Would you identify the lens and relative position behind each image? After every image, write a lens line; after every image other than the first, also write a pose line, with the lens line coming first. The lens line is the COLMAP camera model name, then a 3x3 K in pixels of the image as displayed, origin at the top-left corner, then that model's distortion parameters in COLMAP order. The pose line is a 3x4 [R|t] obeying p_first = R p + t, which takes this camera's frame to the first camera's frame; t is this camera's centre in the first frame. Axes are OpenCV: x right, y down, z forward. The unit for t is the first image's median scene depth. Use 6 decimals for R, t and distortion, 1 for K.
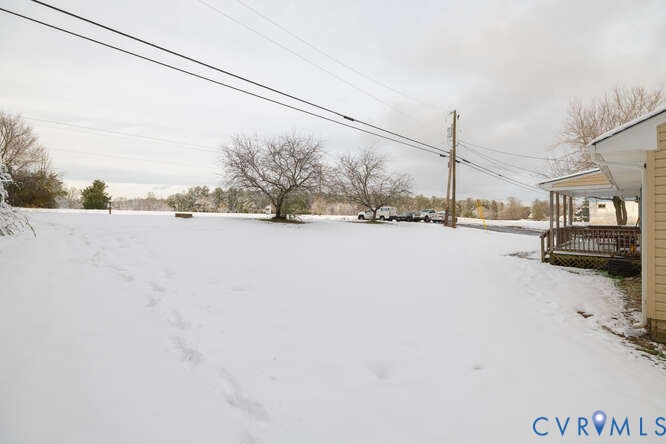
lens RADIAL K [[303.6, 0, 333.0], [0, 303.6, 222.0], [0, 0, 1]] dist [0.000652, 0.000113]
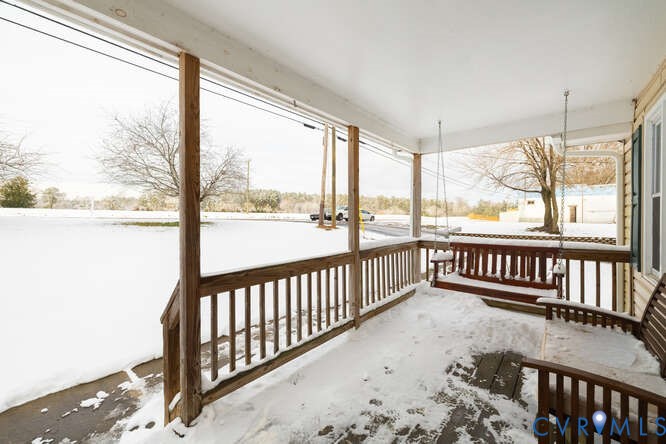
lens RADIAL K [[277.6, 0, 333.7], [0, 277.6, 217.5], [0, 0, 1]] dist [-0.000055, -0.000079]
pose [[0.995344, -0.003337, 0.096332, 0.080657], [0.004099, 0.999962, -0.007710, -0.001522], [-0.096302, 0.008069, 0.995319, 0.085996]]
